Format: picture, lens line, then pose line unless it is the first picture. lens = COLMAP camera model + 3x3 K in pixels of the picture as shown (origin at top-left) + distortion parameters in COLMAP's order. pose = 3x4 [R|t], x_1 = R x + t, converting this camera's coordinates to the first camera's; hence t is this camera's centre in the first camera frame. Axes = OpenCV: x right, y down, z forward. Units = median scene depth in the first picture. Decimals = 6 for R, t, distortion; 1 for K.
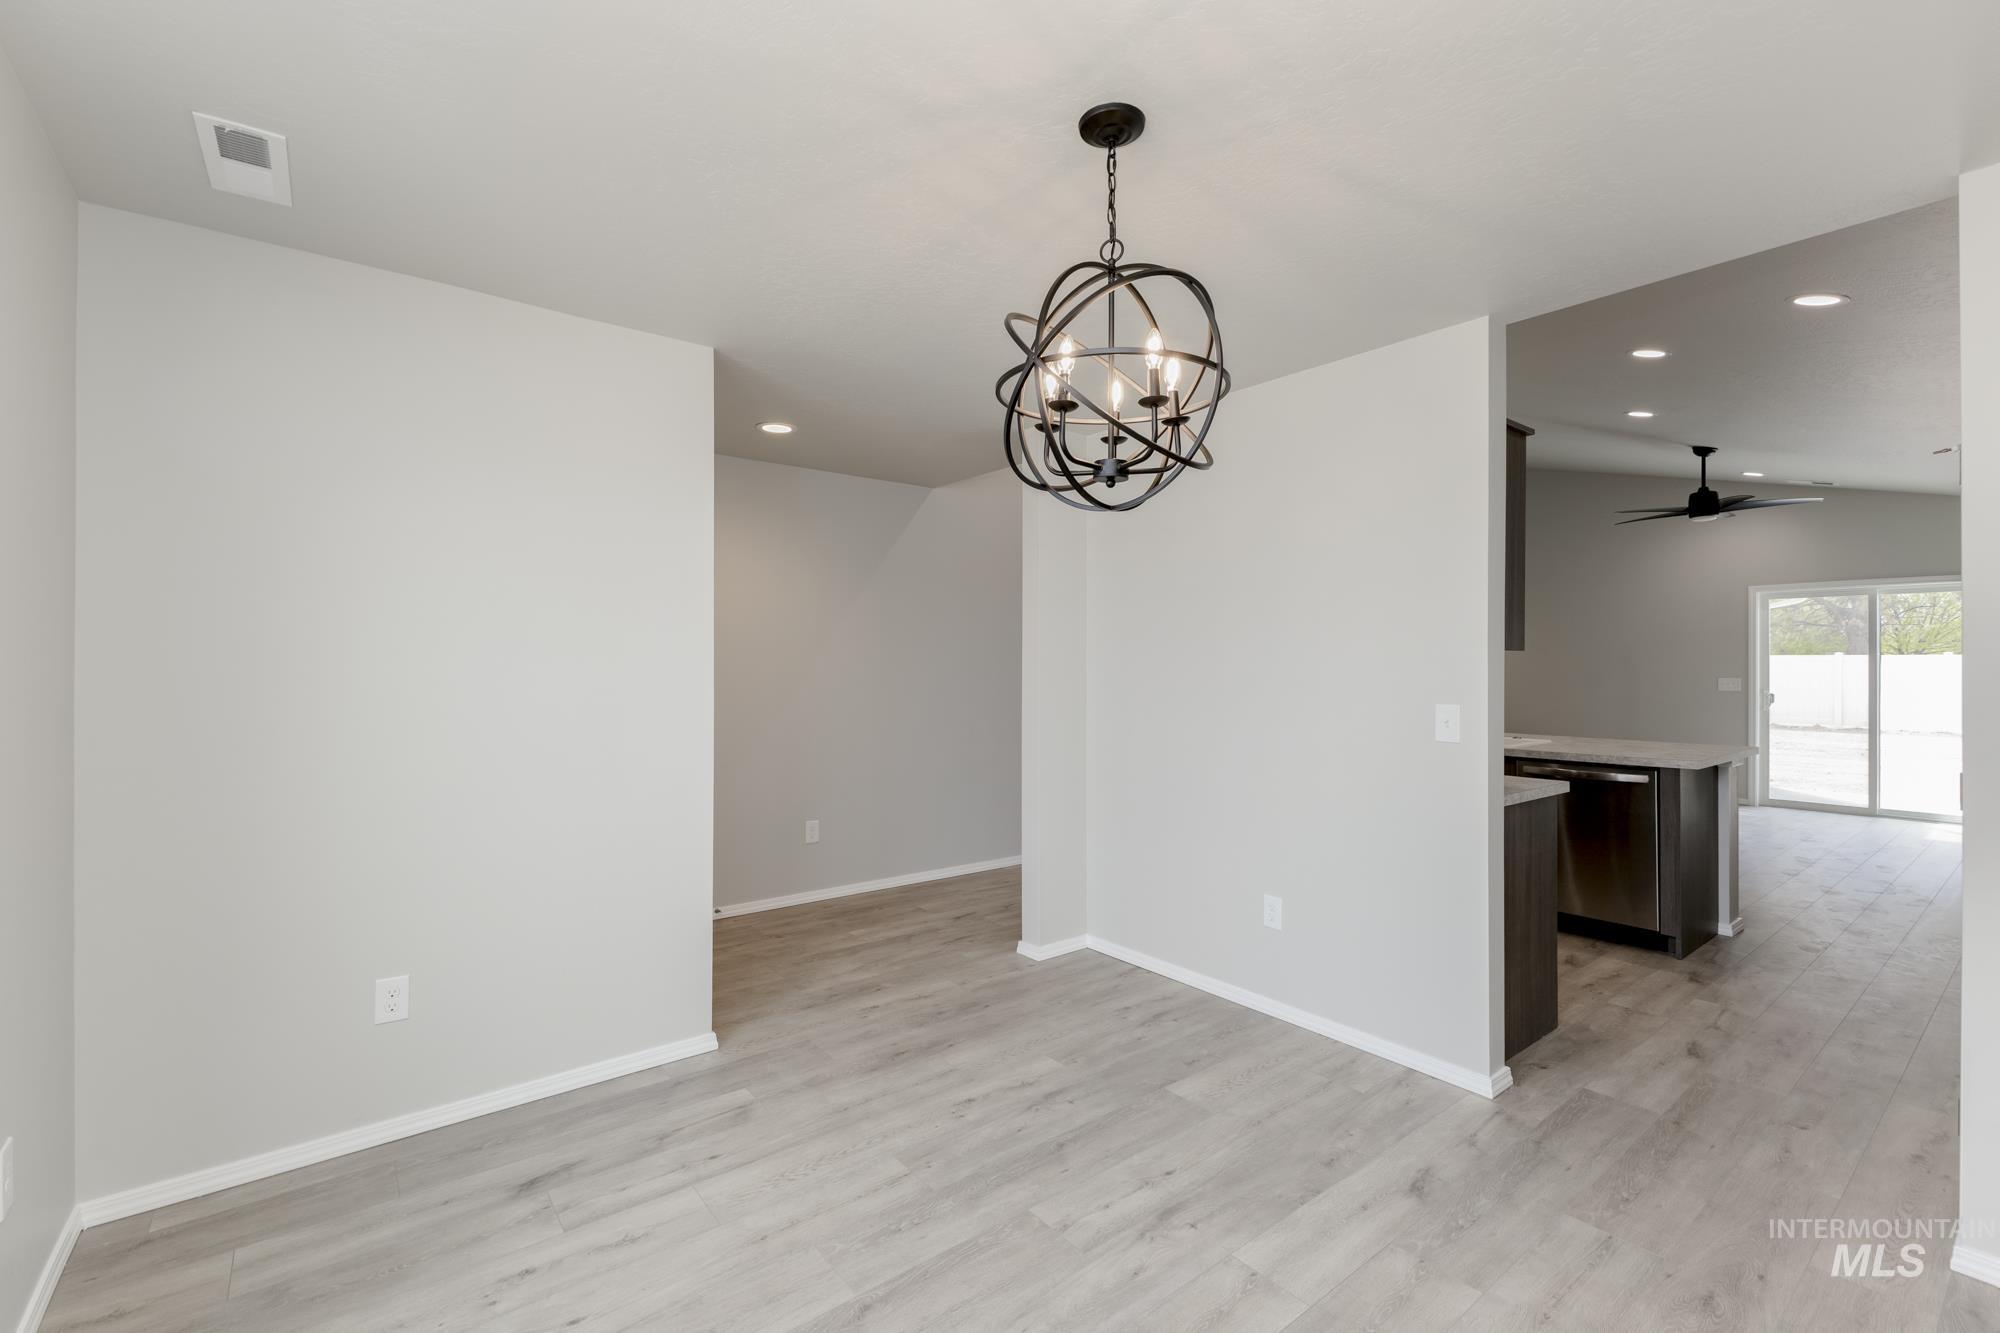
lens RADIAL K [[864.3, 0, 997.3], [0, 864.3, 662.8], [0, 0, 1]] dist [0.013034, -0.006533]
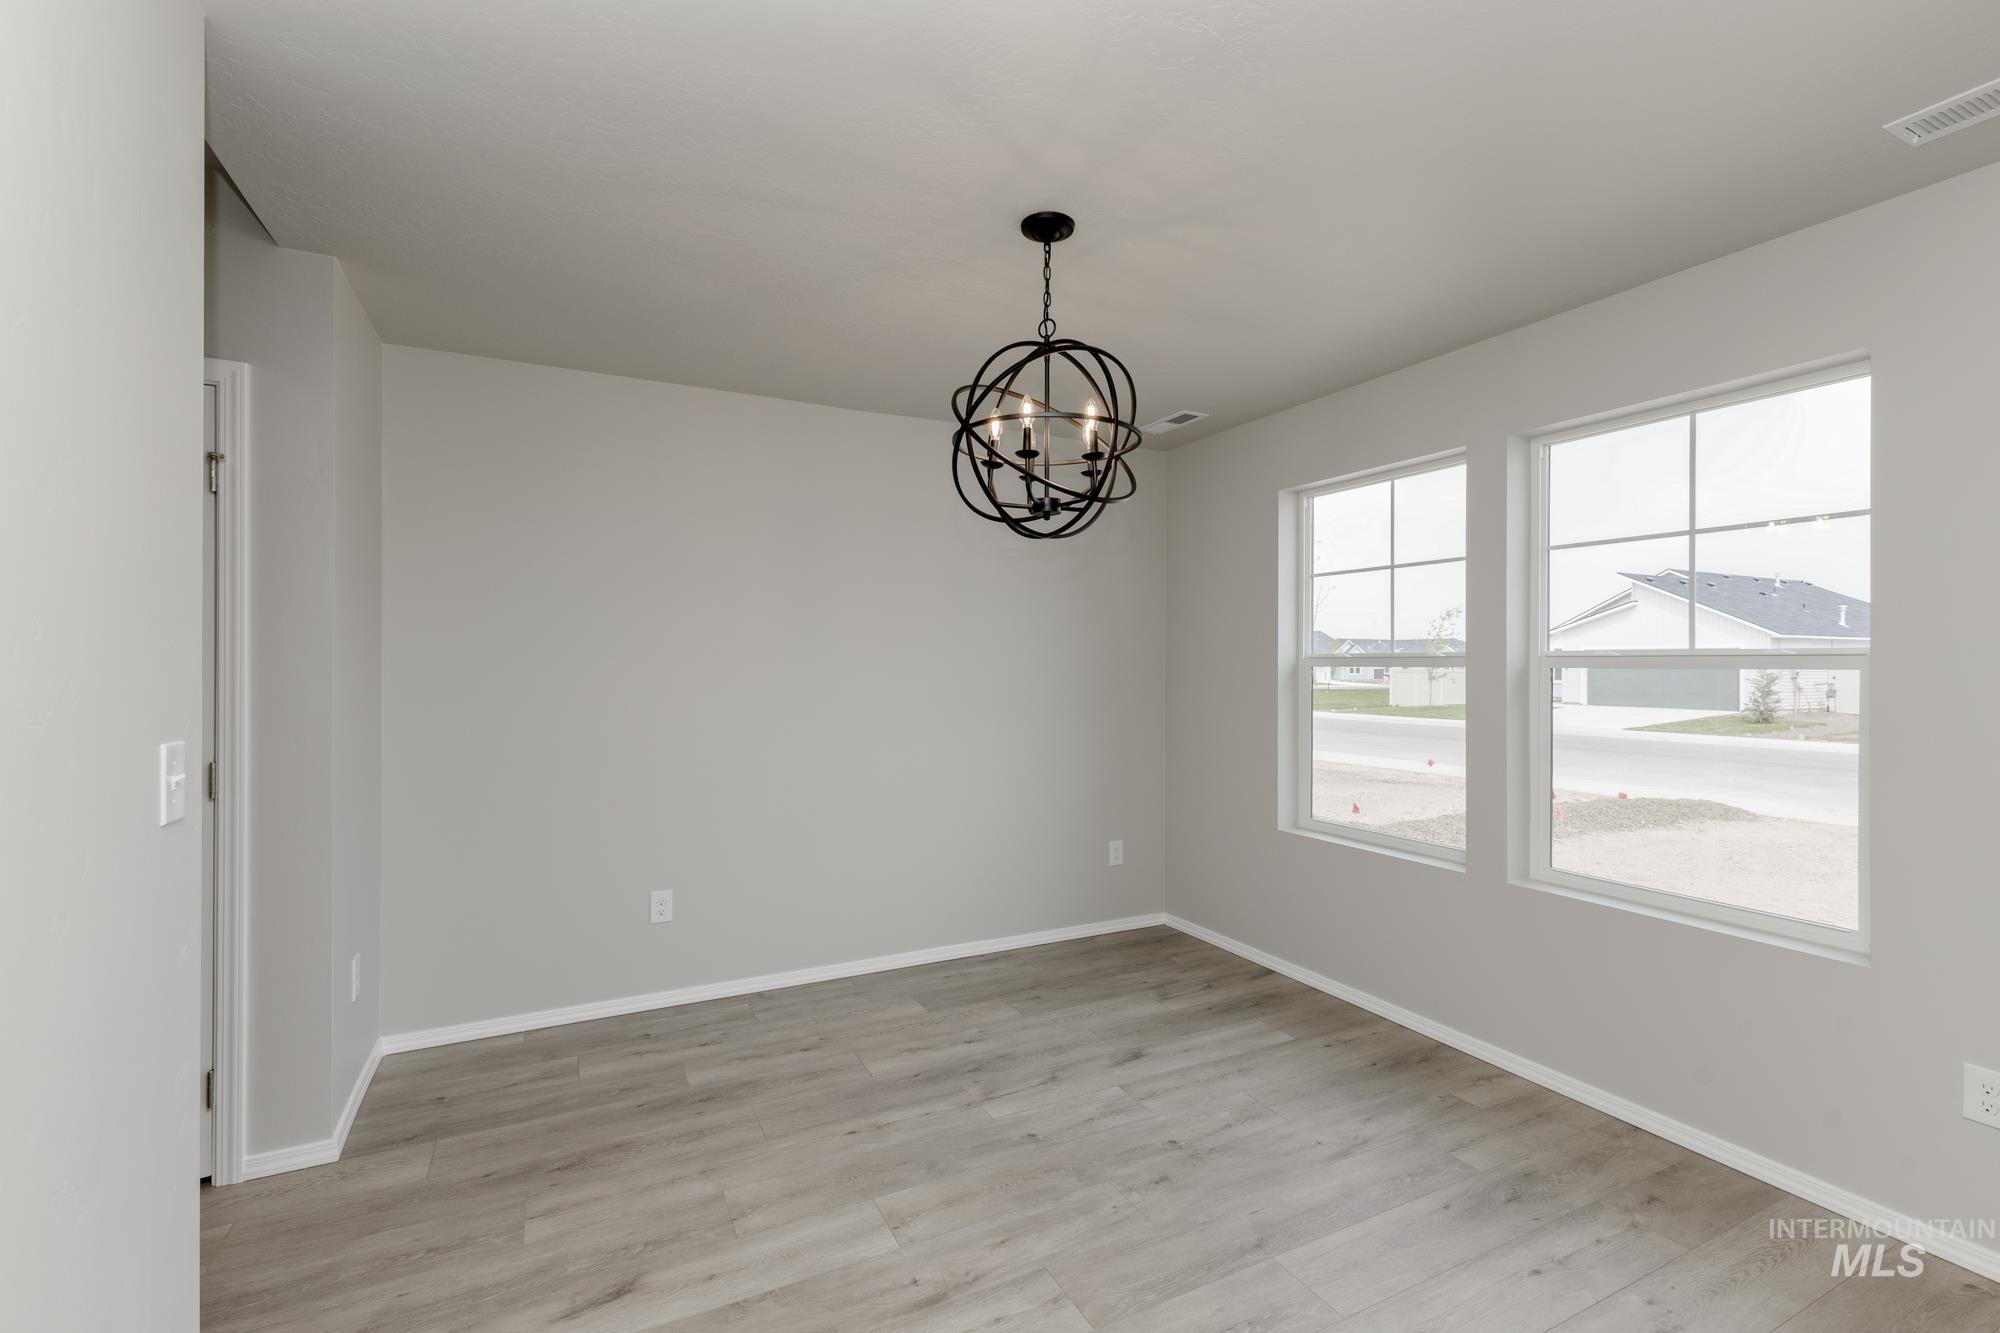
lens RADIAL K [[864.3, 0, 997.3], [0, 864.3, 662.8], [0, 0, 1]] dist [0.013034, -0.006533]
pose [[-0.979854, -0.001620, 0.199707, -0.041502], [-0.002076, 0.999996, -0.002073, 0.004727], [-0.199703, -0.002446, -0.979853, 2.002476]]
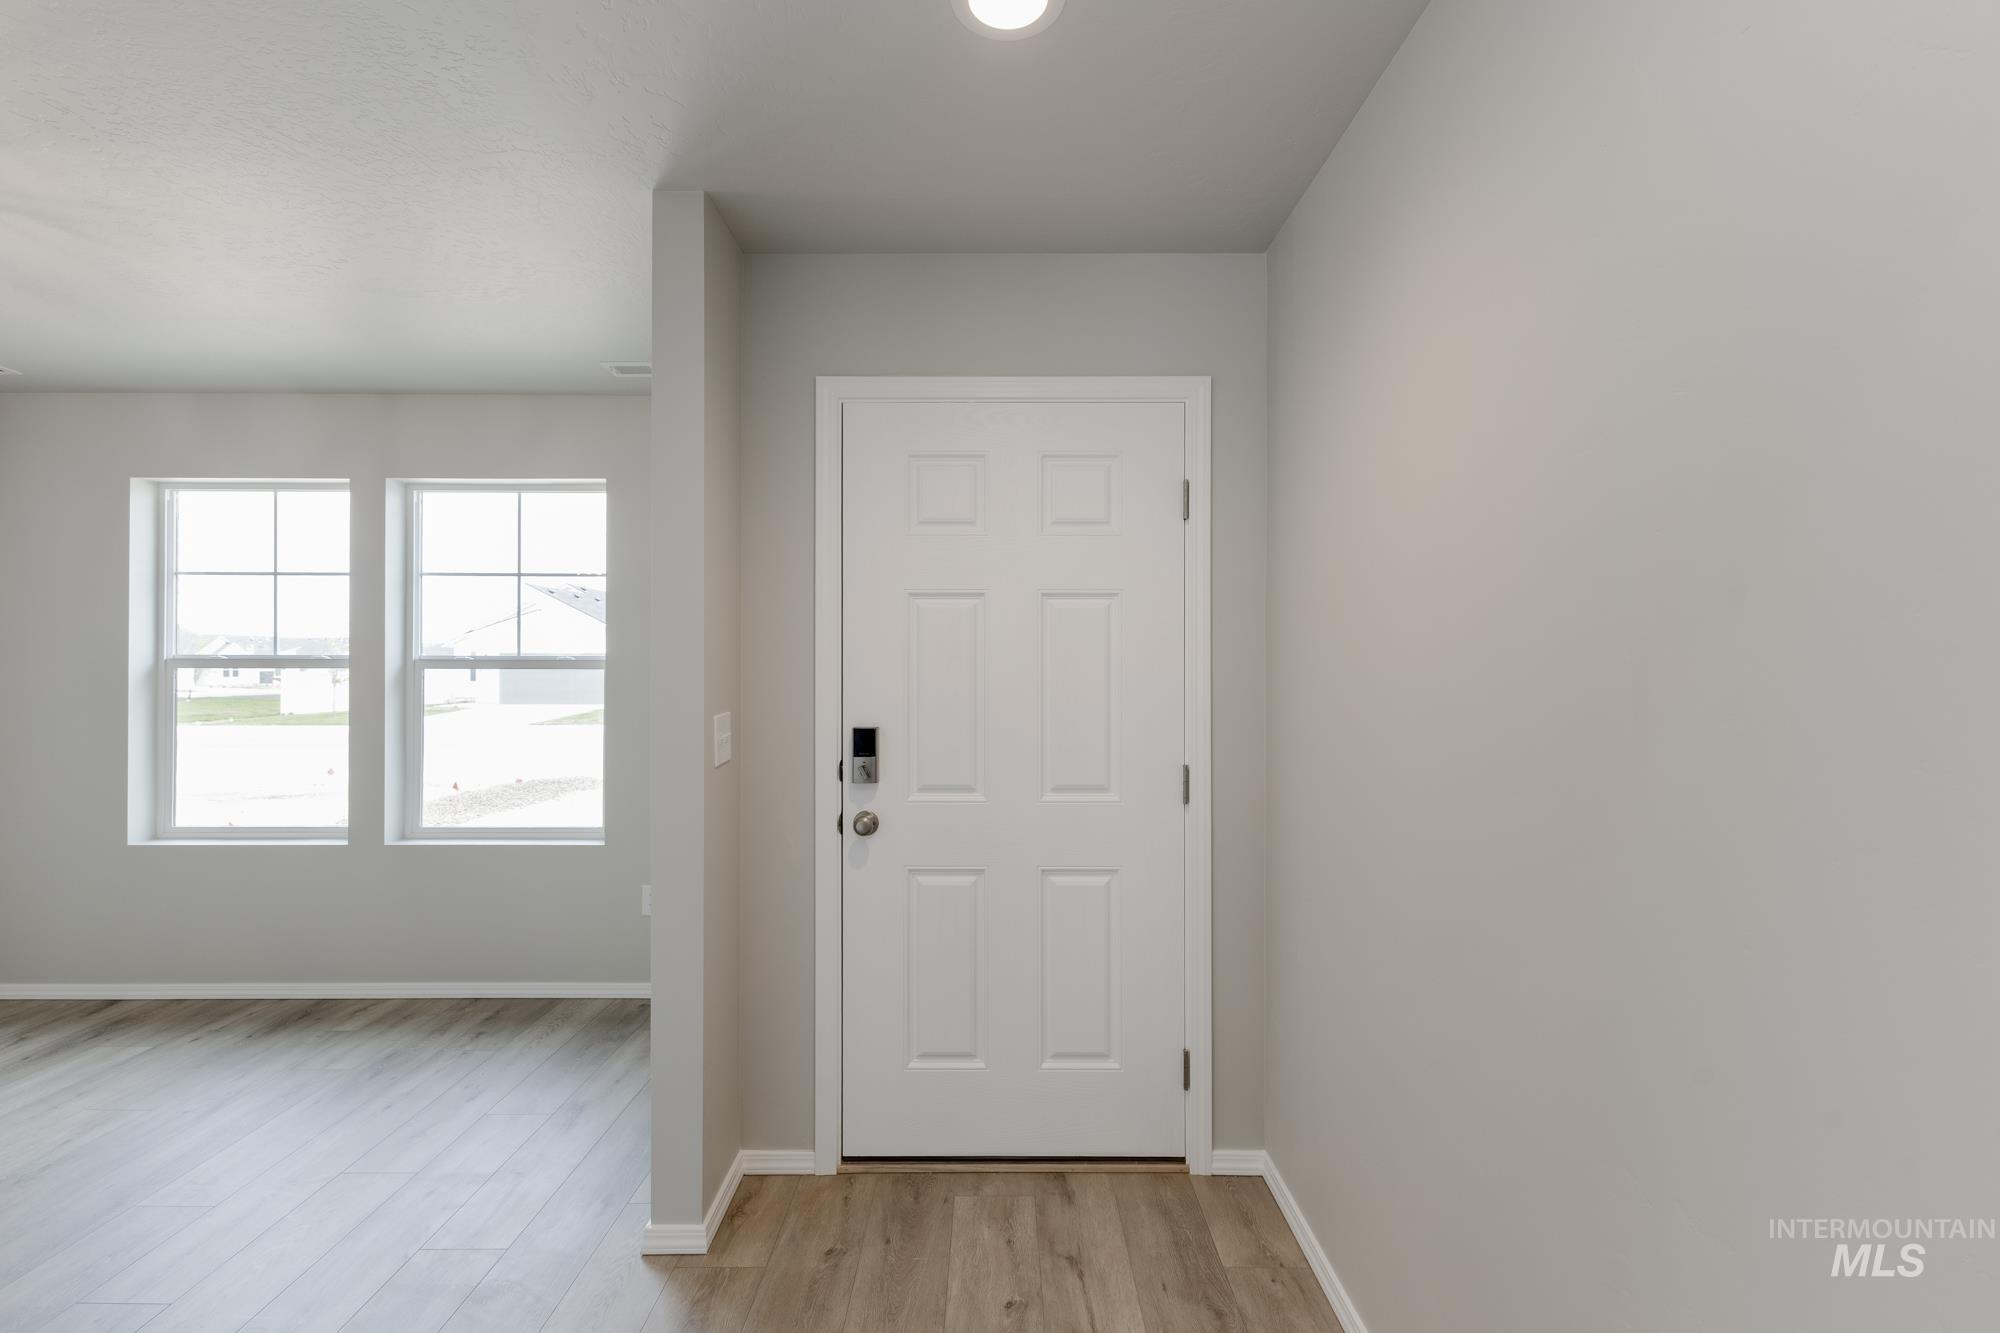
lens RADIAL K [[864.3, 0, 997.3], [0, 864.3, 662.8], [0, 0, 1]] dist [0.013034, -0.006533]
pose [[-0.611518, -0.006417, -0.791205, 0.055386], [-0.001880, 0.999976, -0.006657, 0.006563], [0.791228, -0.002584, -0.611515, 2.500227]]
